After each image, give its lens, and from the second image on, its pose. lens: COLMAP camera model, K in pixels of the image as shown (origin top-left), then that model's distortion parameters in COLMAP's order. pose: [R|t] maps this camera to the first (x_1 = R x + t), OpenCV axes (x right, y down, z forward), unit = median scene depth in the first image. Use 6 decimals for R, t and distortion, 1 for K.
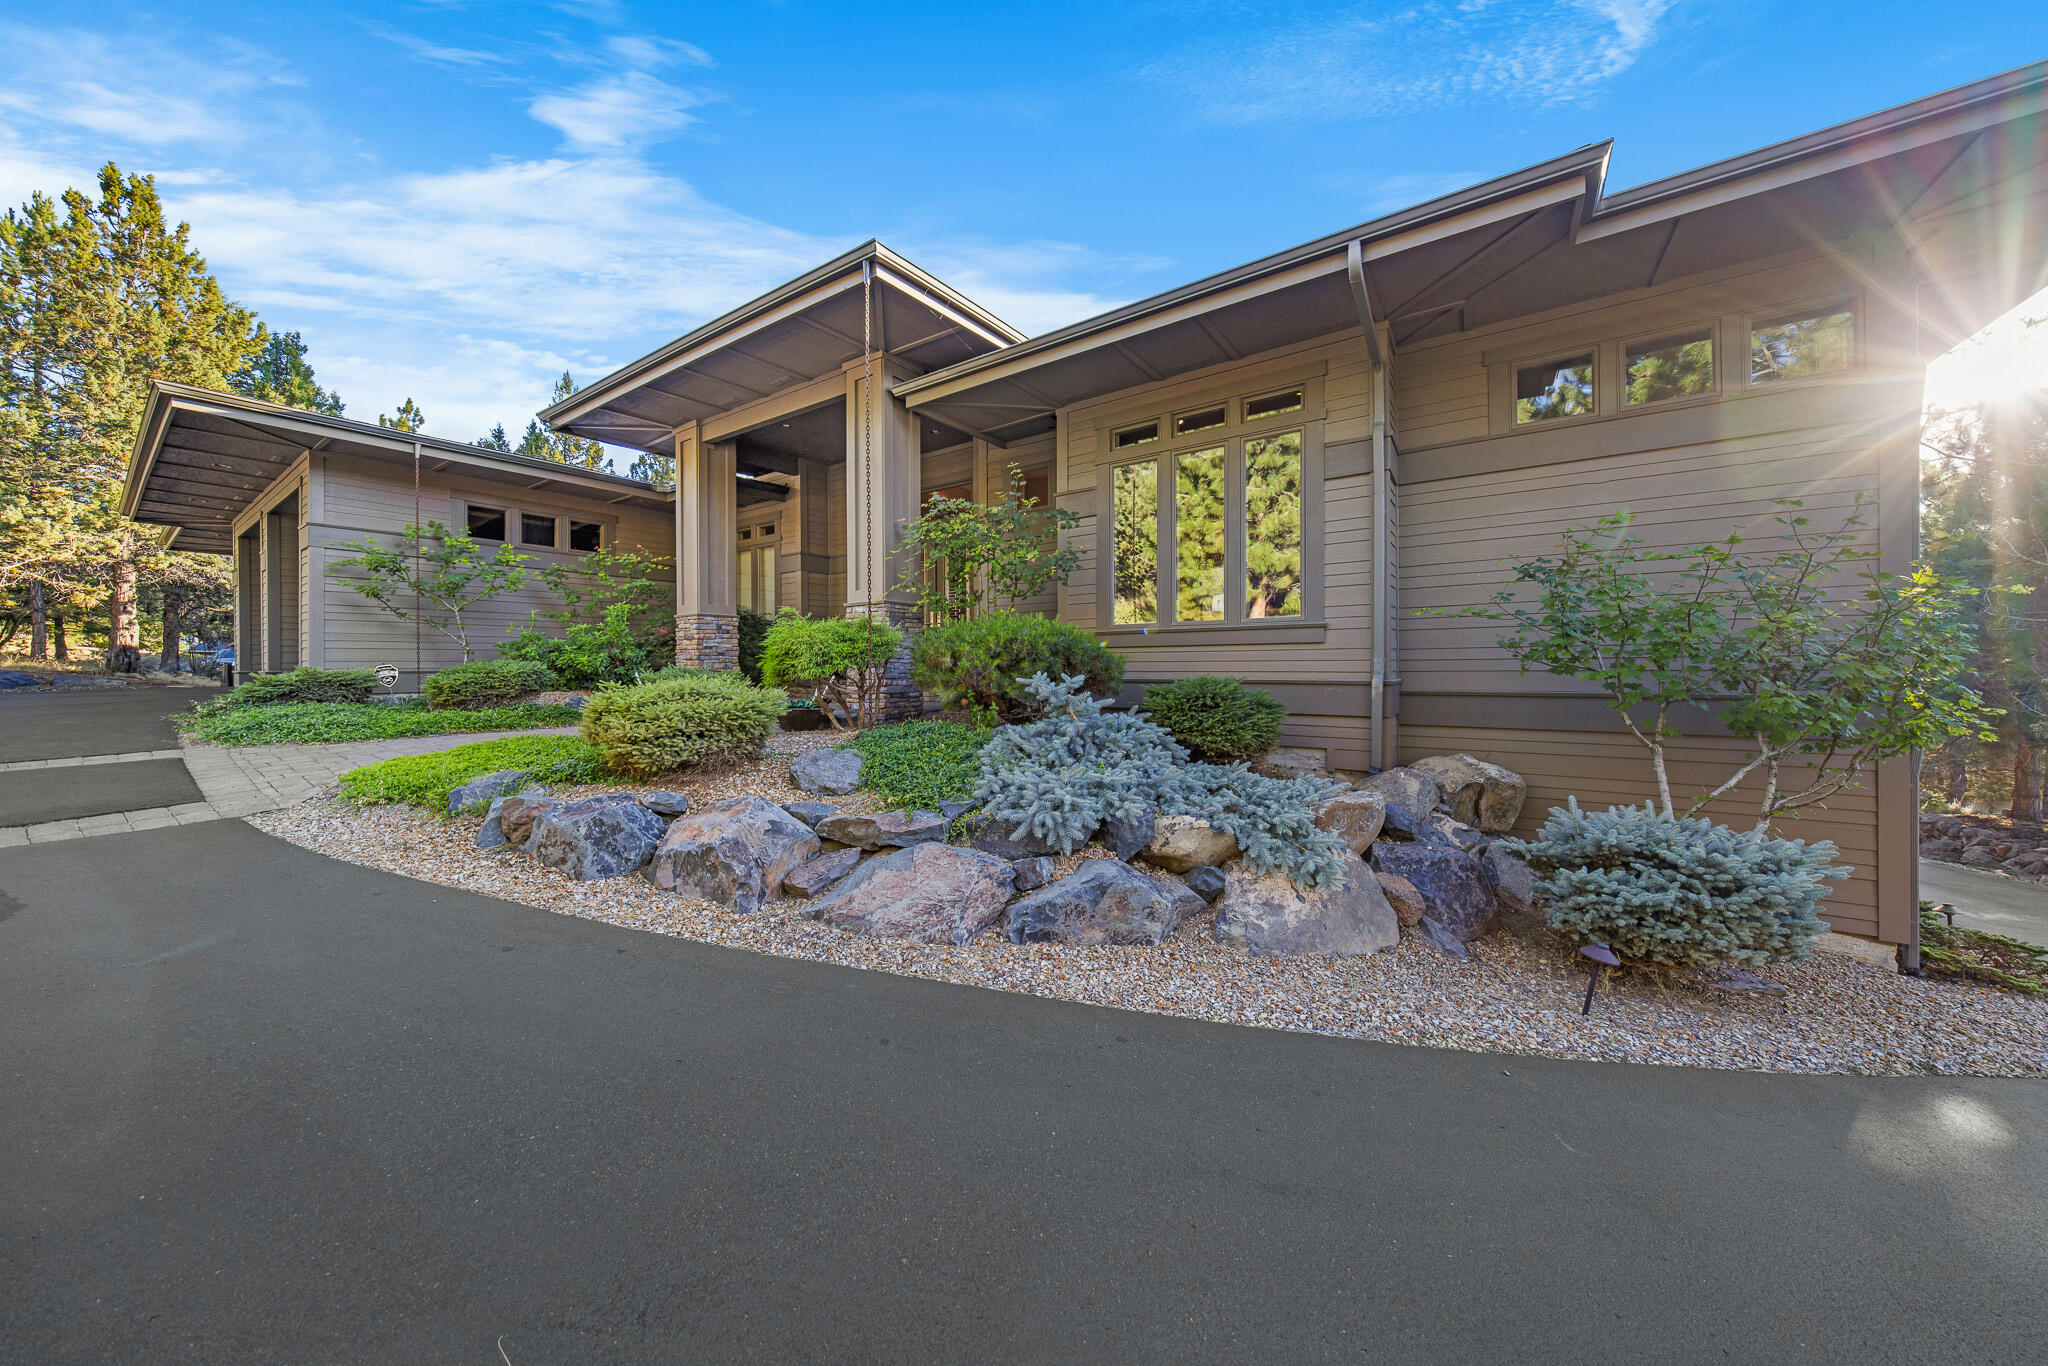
lens RADIAL K [[673.8, 0, 1024.0], [0, 673.8, 683.0], [0, 0, 1]] dist [-0.000077, -0.000004]
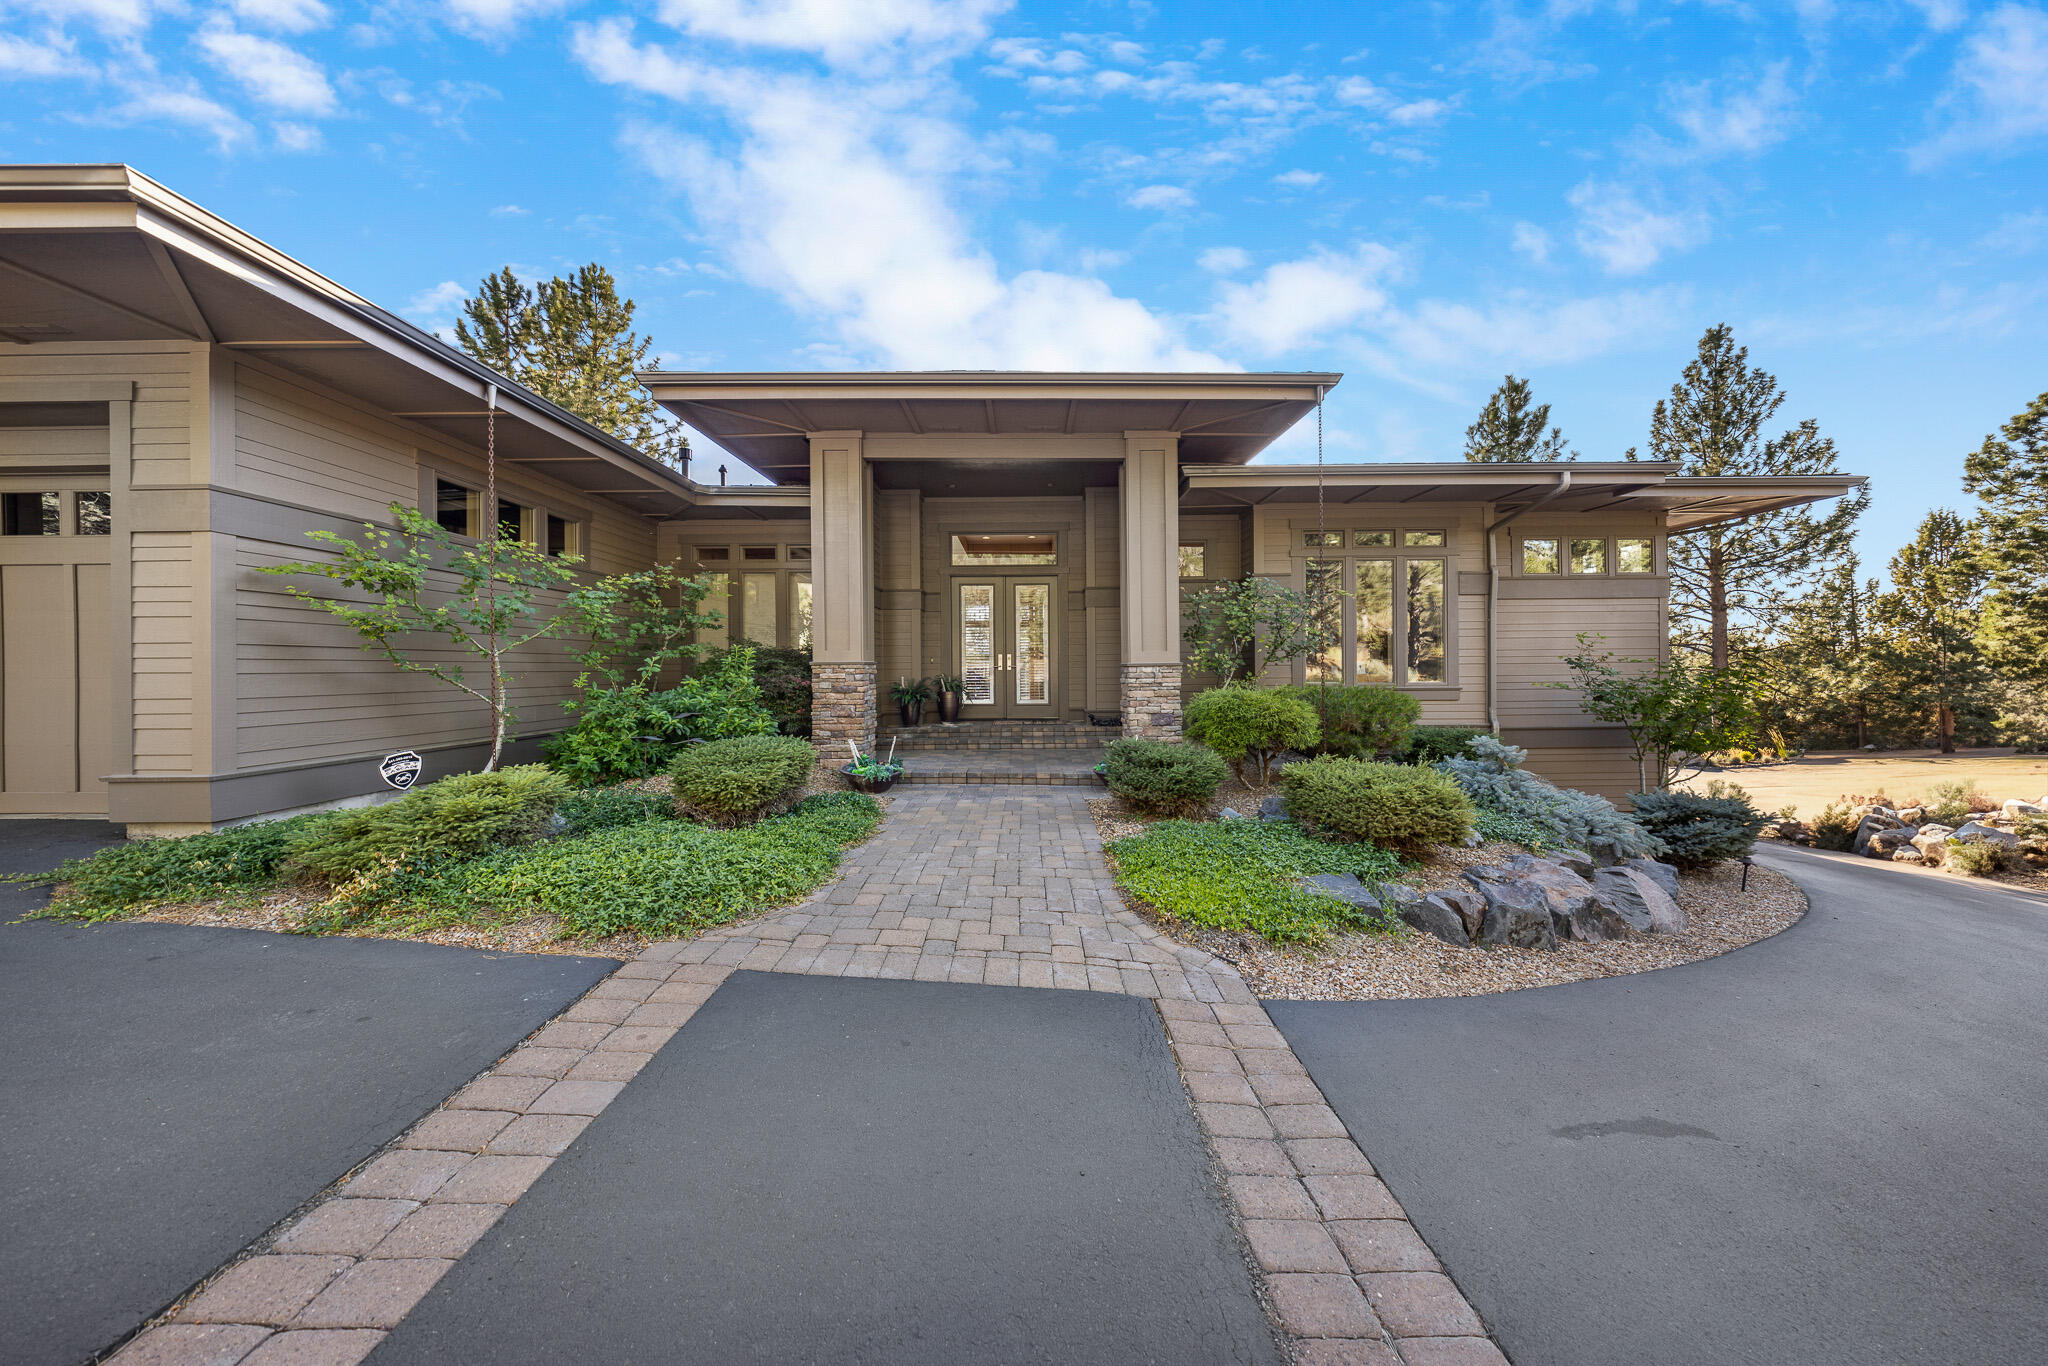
lens RADIAL K [[673.8, 0, 1024.0], [0, 673.8, 683.0], [0, 0, 1]] dist [-0.000077, -0.000004]
pose [[0.811686, -0.008799, 0.584028, -0.820604], [0.021236, 0.999670, -0.014452, -0.063731], [-0.583708, 0.024133, 0.811605, 0.216531]]
